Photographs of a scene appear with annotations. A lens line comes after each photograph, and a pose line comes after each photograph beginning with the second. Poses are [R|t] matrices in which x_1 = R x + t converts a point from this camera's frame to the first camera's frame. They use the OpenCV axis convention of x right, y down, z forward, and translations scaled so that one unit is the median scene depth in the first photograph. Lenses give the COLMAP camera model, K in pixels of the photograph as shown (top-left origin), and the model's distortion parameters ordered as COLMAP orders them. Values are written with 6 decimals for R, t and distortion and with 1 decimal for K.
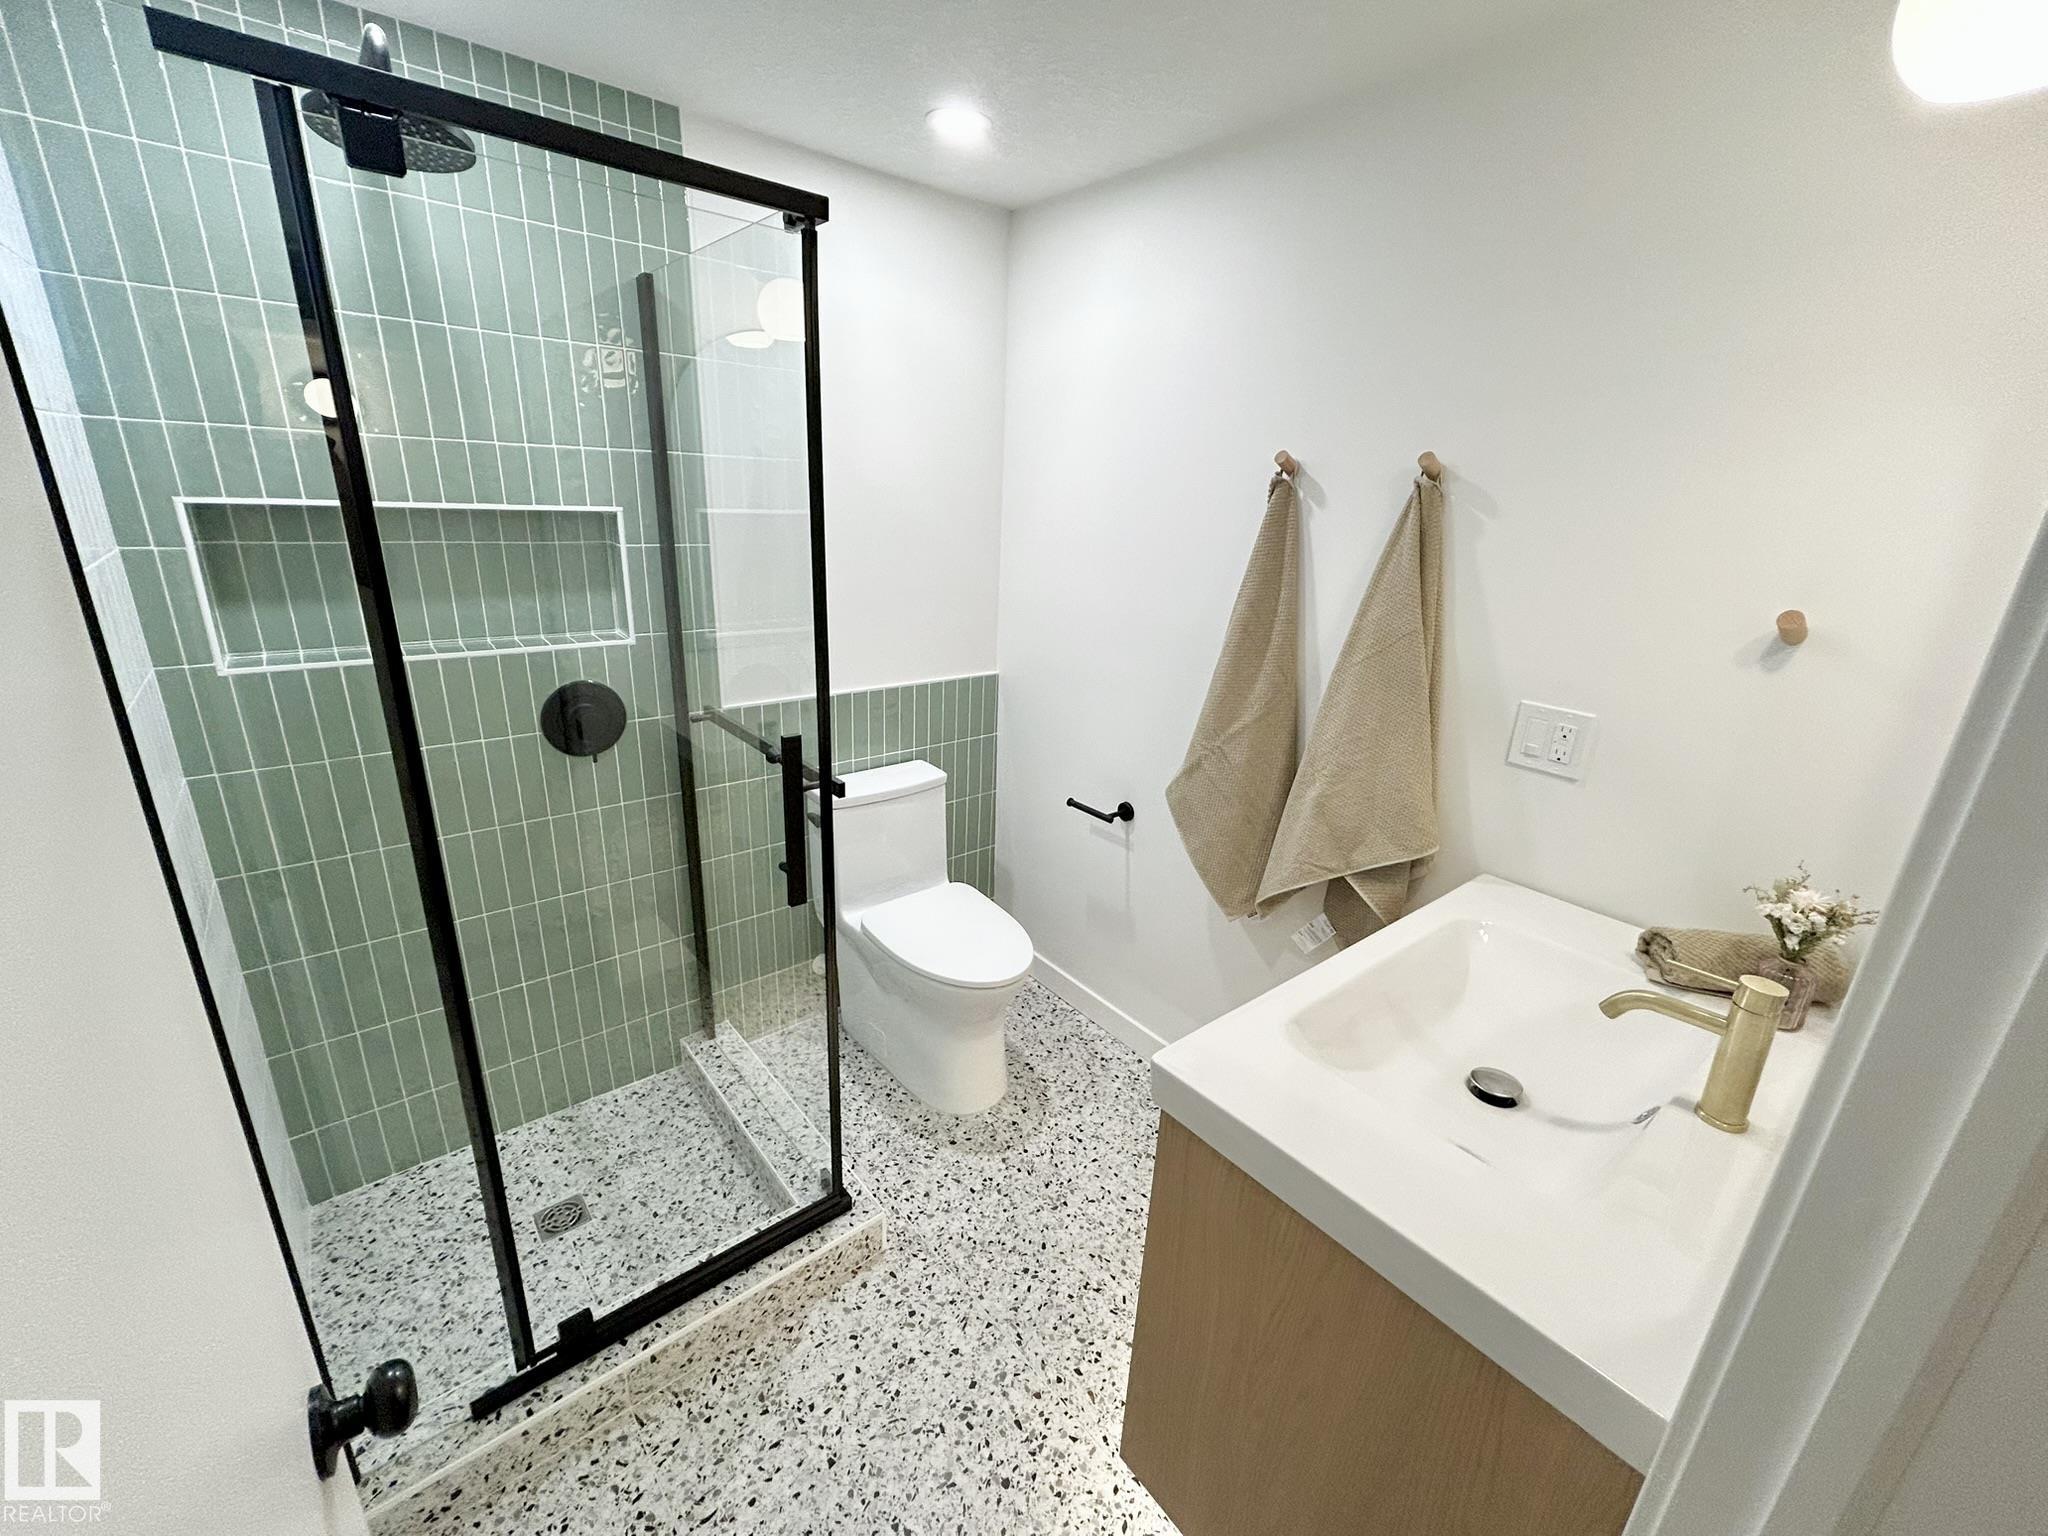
lens RADIAL K [[831.0, 0, 1024.6], [0, 831.0, 774.7], [0, 0, 1]] dist [-0.002620, 0.000822]
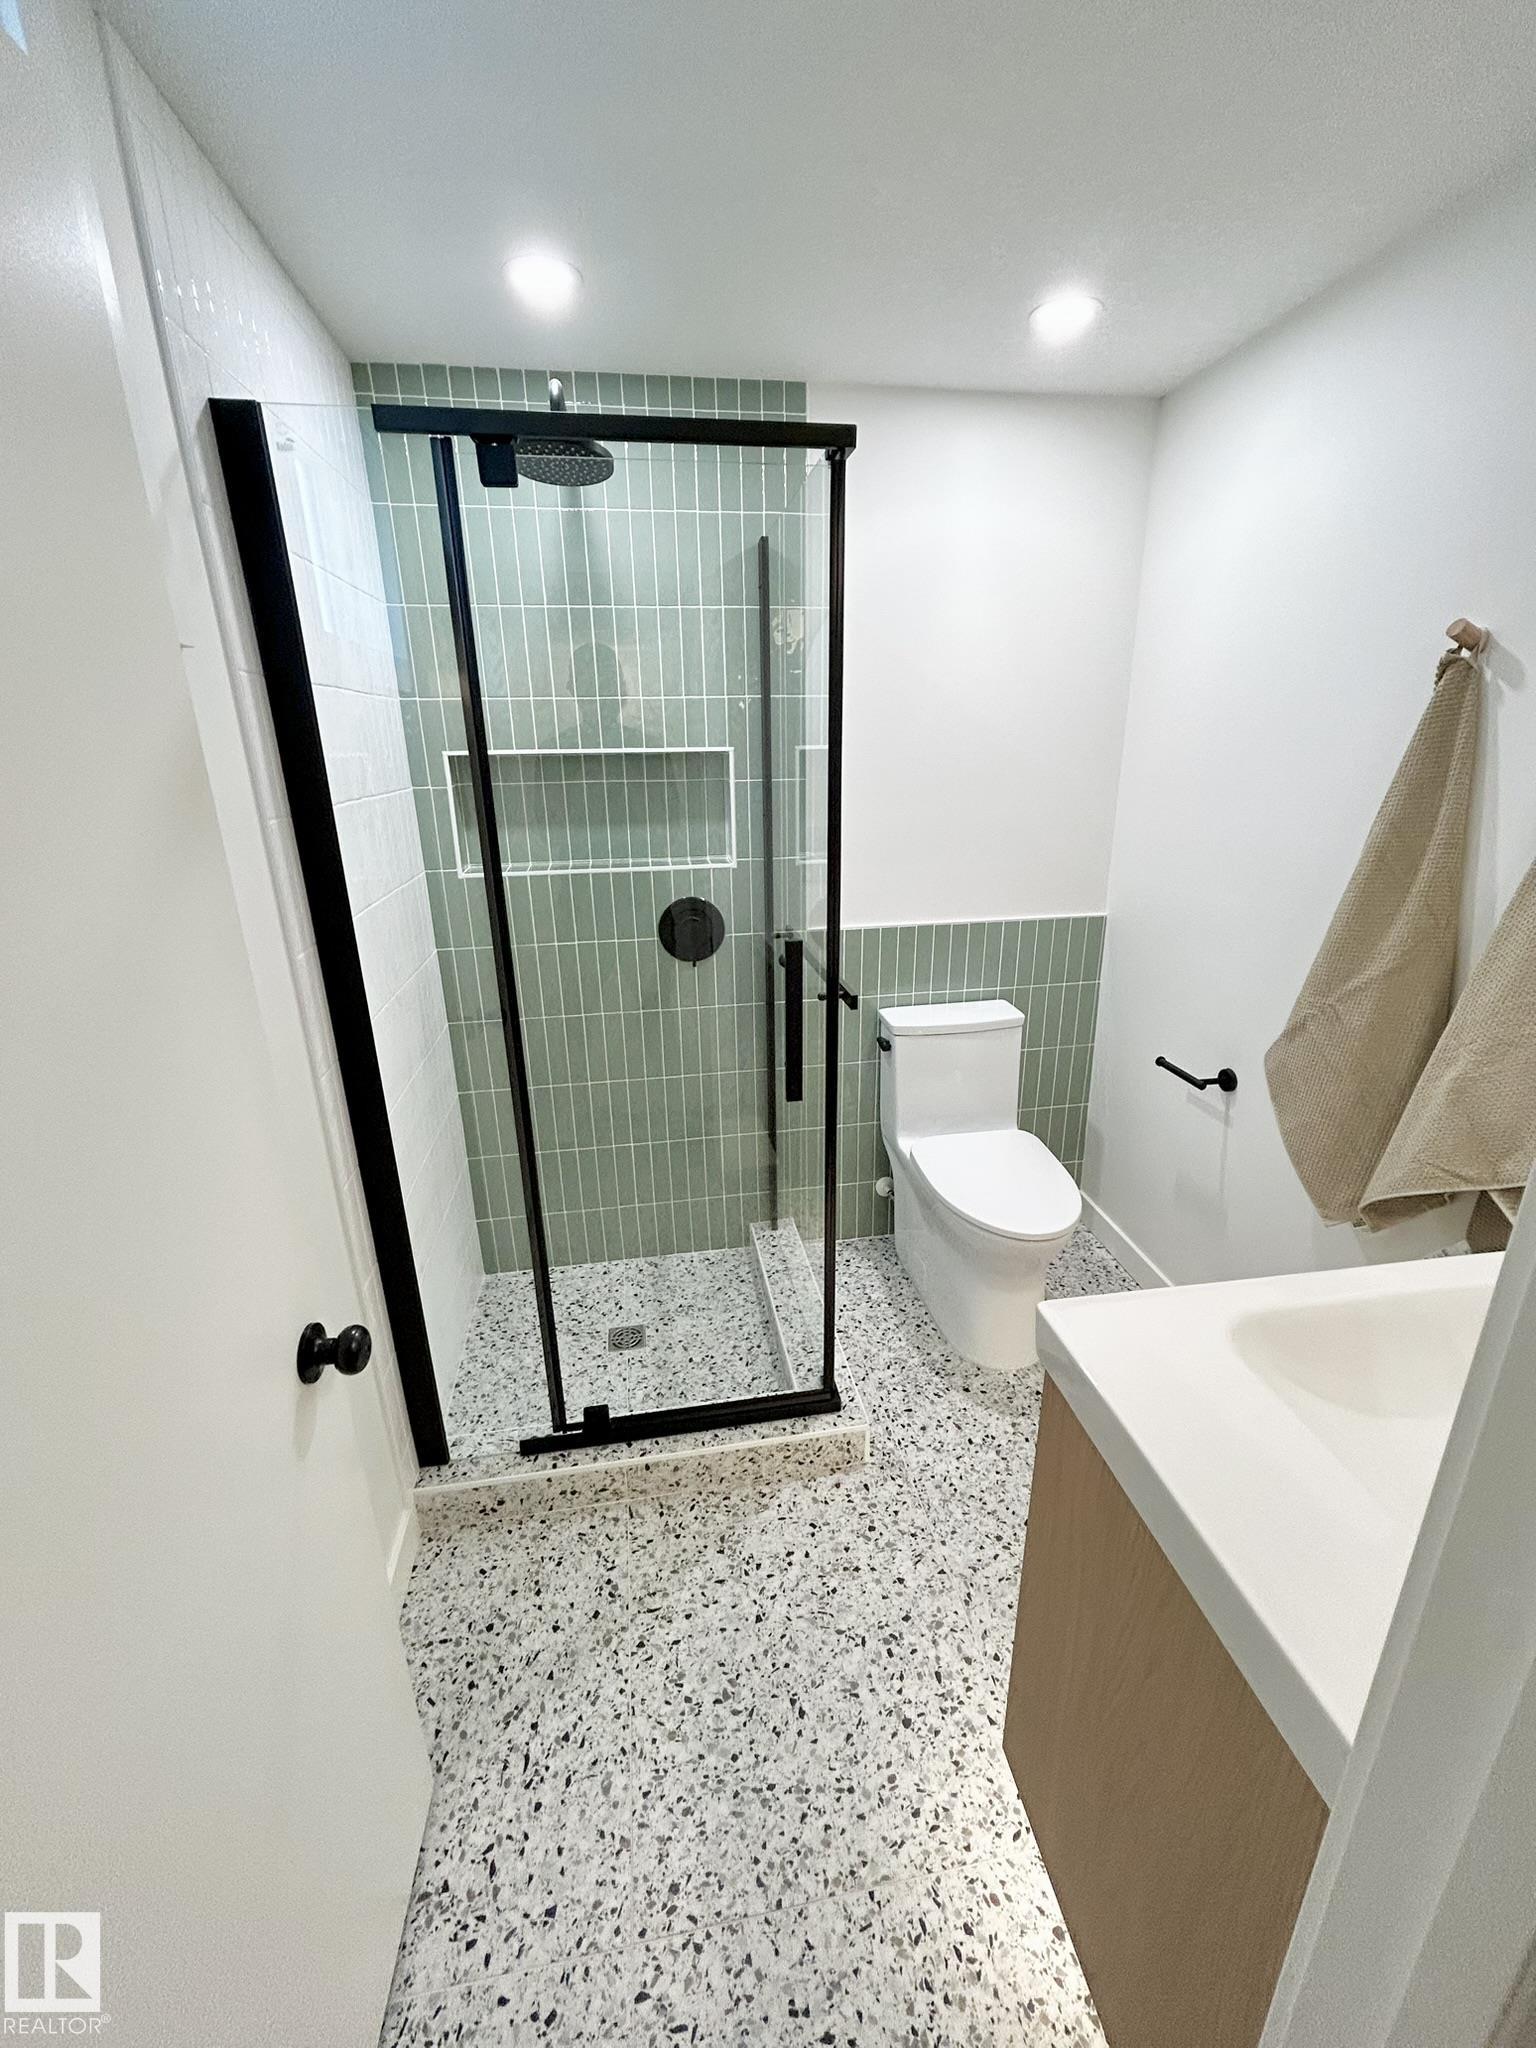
lens RADIAL K [[831.0, 0, 768.6], [0, 831.0, 1031.6], [0, 0, 1]] dist [-0.002620, 0.000822]
pose [[0.857304, 0.112813, -0.502299, 0.195652], [-0.114395, 0.993047, 0.027786, 0.035146], [0.501941, 0.033640, 0.864248, 0.043483]]
